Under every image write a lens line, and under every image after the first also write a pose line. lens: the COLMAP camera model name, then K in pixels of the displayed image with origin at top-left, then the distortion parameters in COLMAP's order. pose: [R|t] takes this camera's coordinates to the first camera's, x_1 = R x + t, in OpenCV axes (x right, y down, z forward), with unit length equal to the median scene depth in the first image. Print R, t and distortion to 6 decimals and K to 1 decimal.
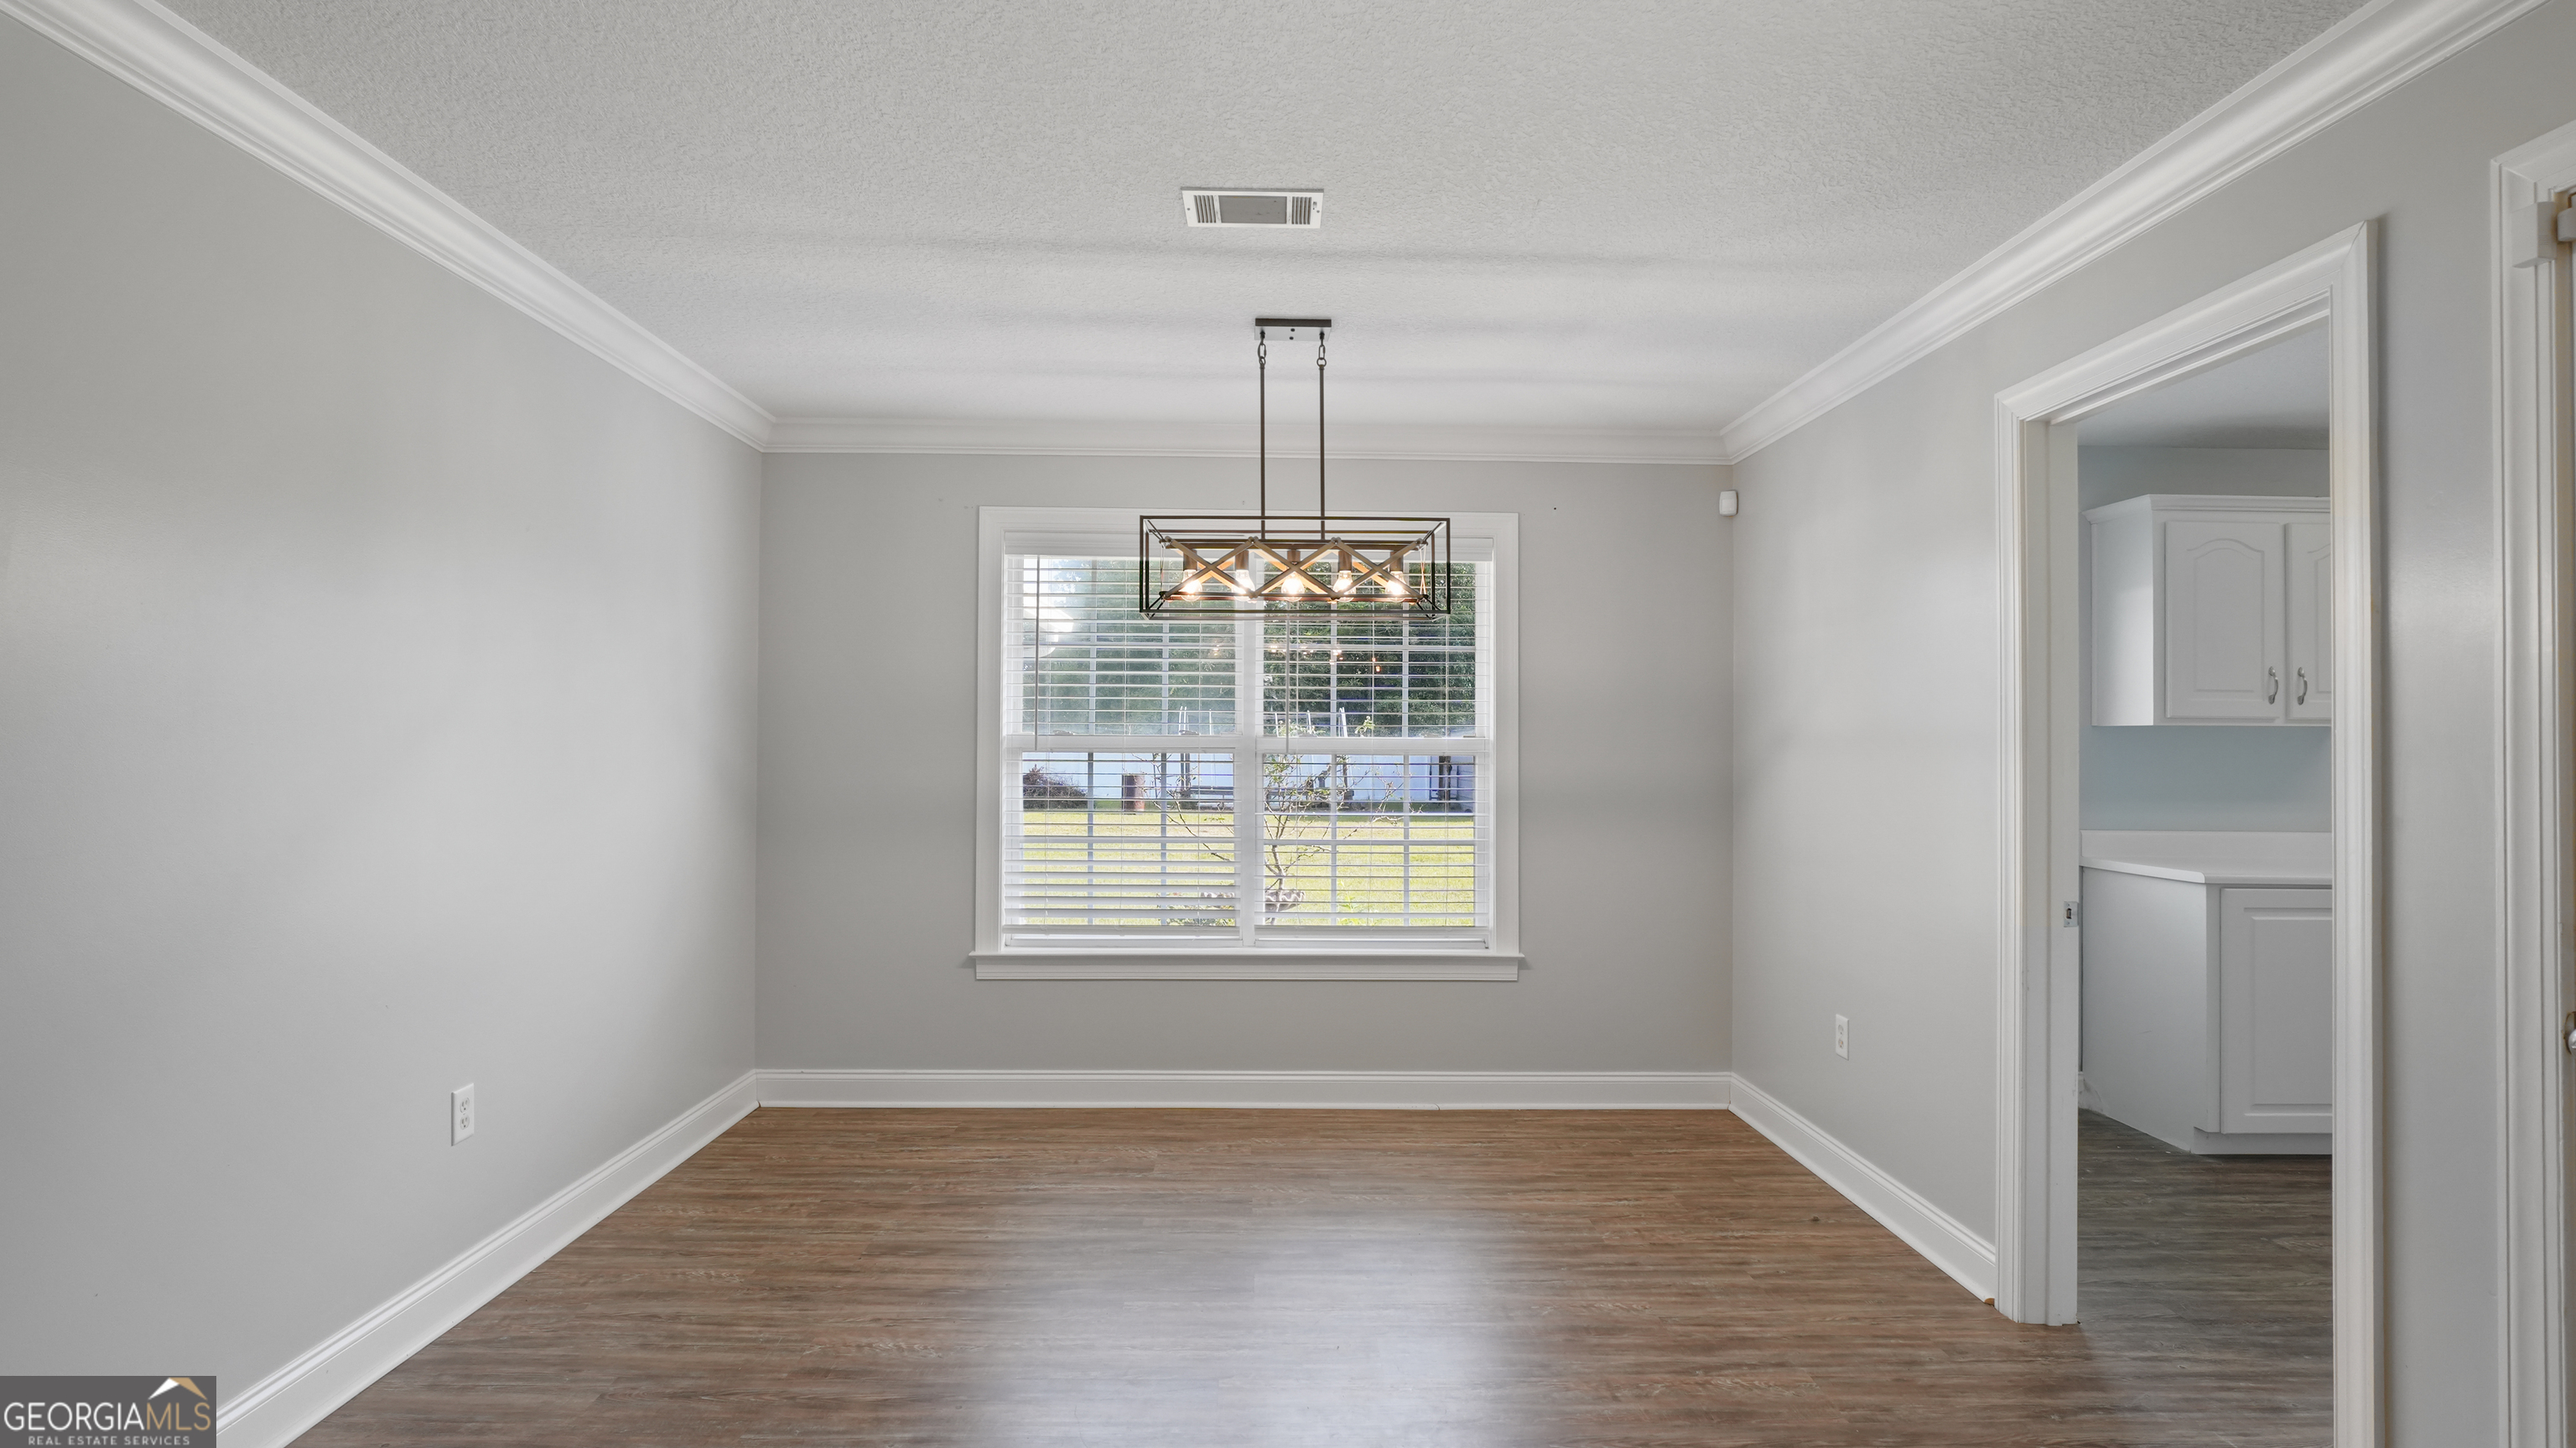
lens RADIAL K [[1217.4, 0, 1288.5], [0, 1217.4, 742.4], [0, 0, 1]] dist [-0.019608, -0.000048]
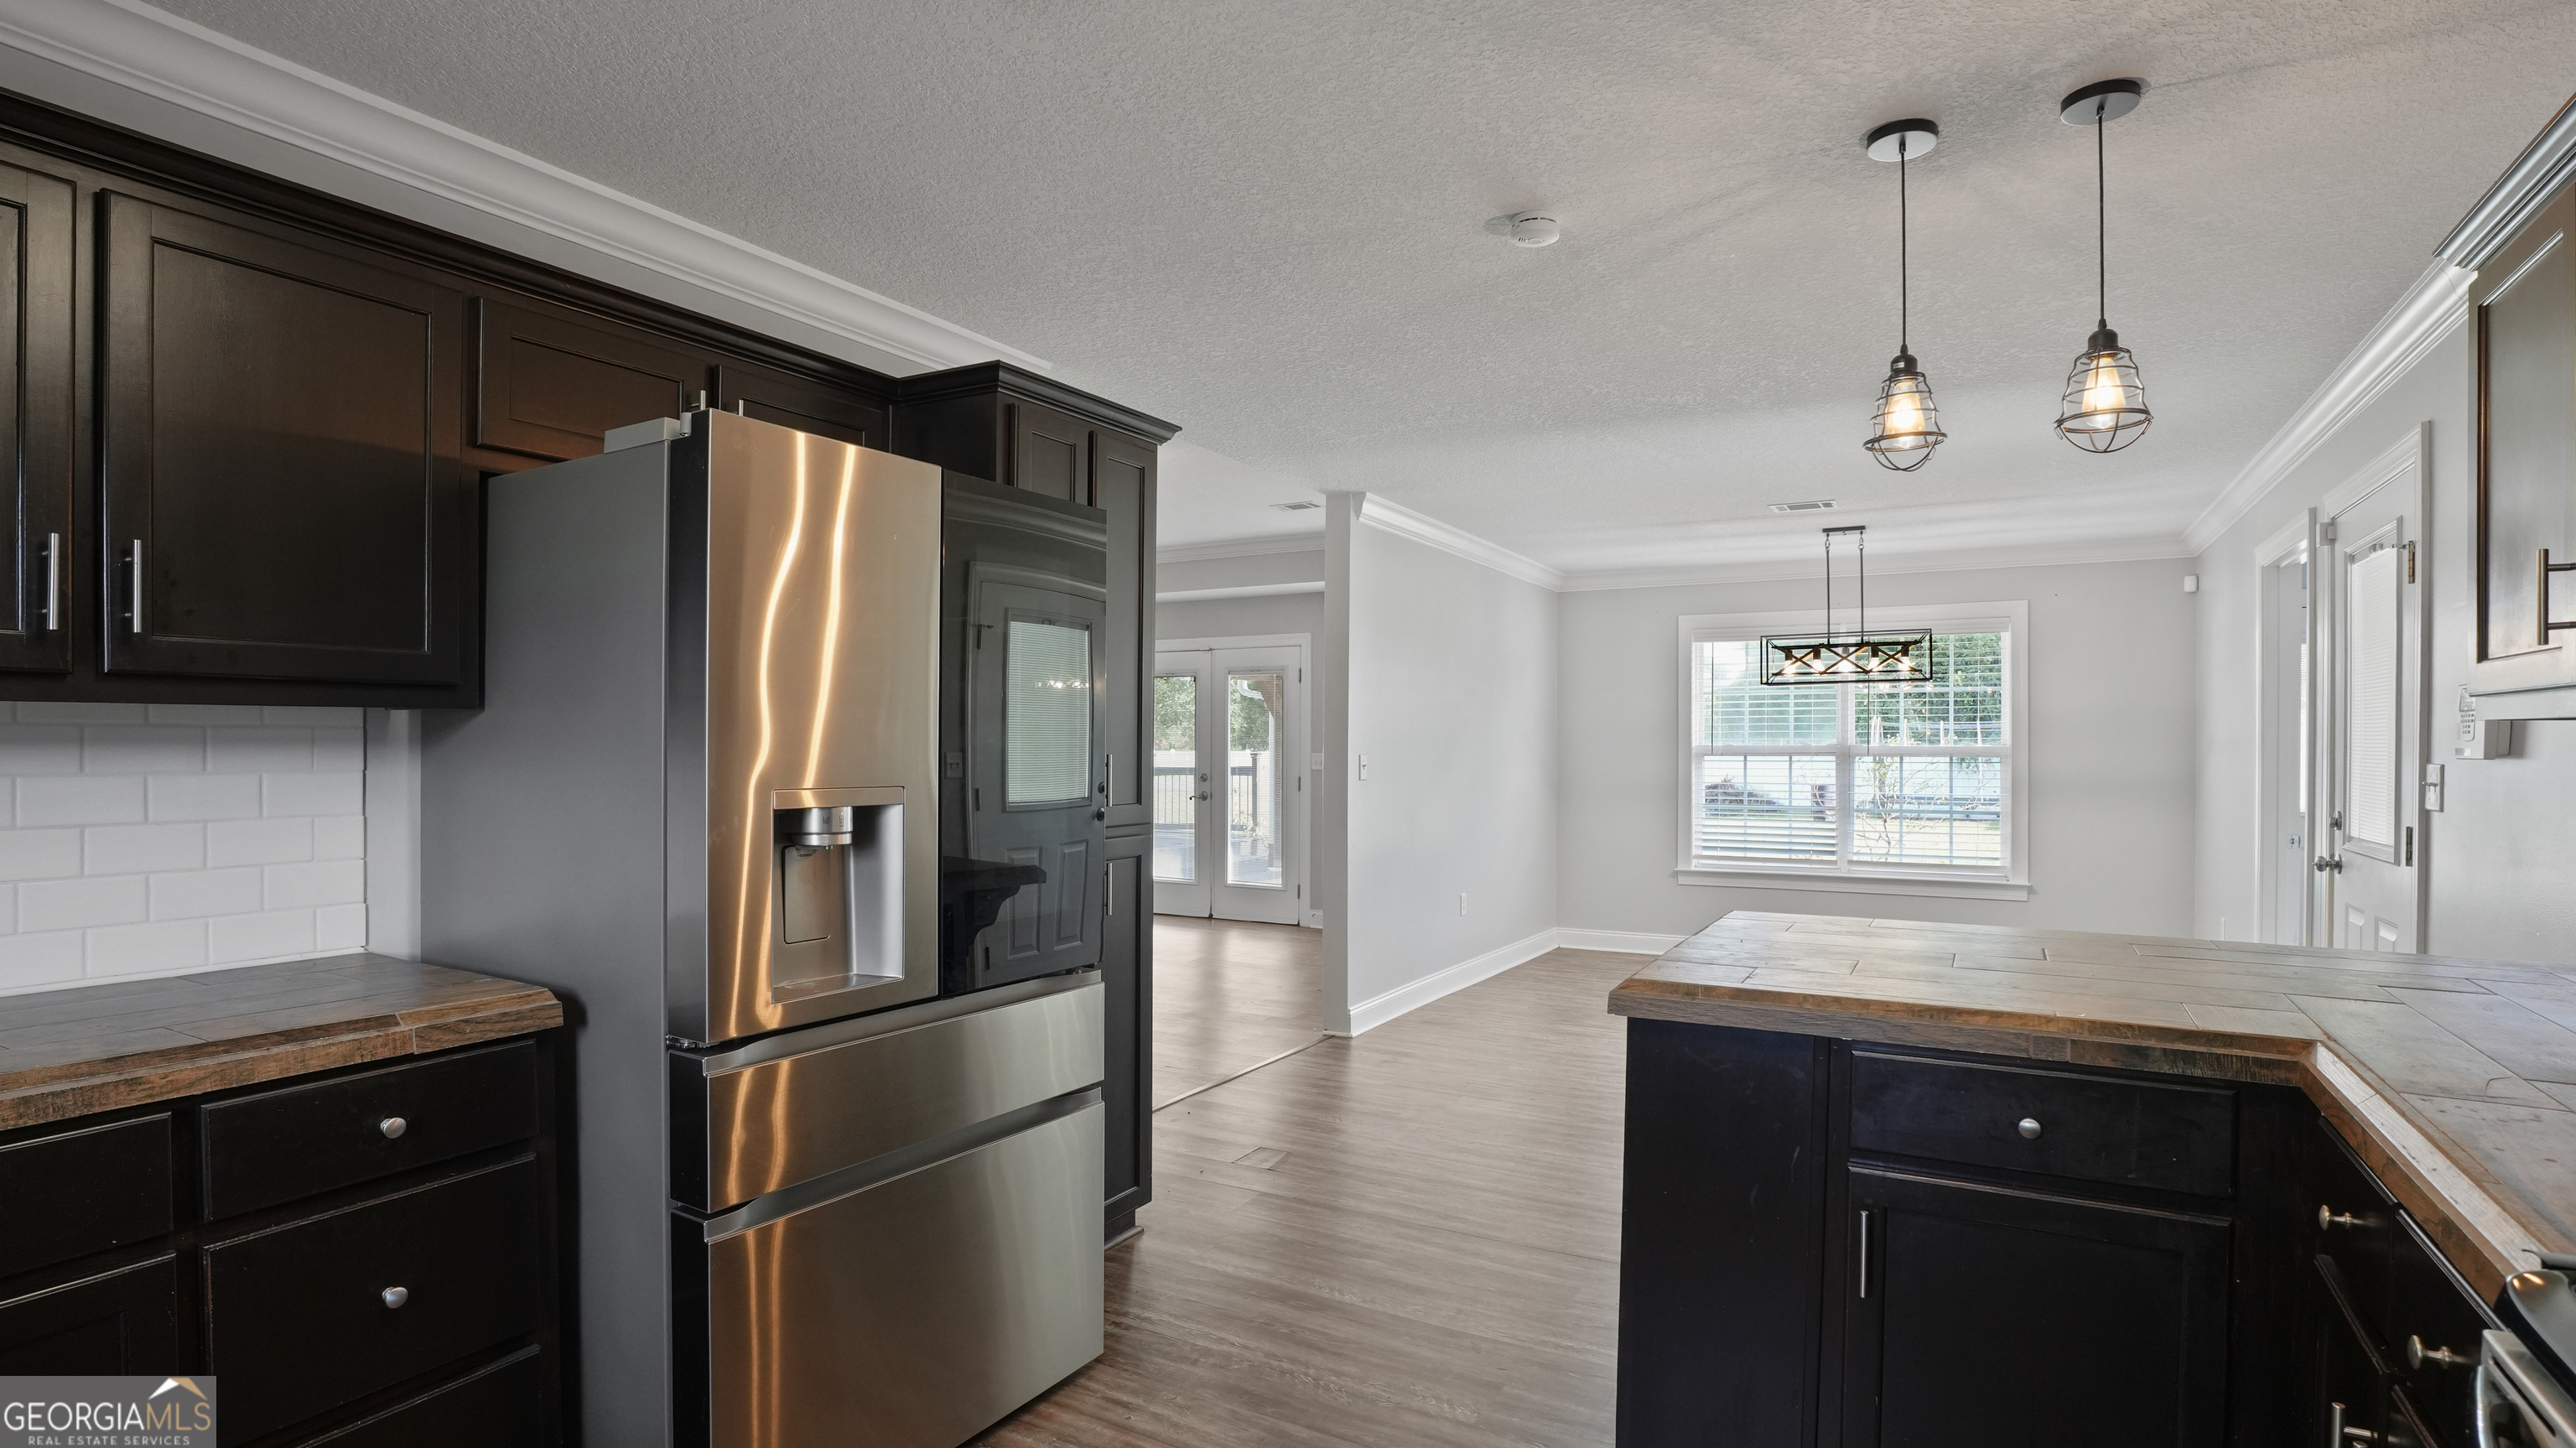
lens RADIAL K [[1217.4, 0, 1288.5], [0, 1217.4, 742.4], [0, 0, 1]] dist [-0.019608, -0.000048]
pose [[0.849151, -0.009543, -0.528064, 0.200933], [0.004952, 0.999937, -0.010108, 0.003022], [0.528127, 0.005968, 0.849145, -0.816058]]
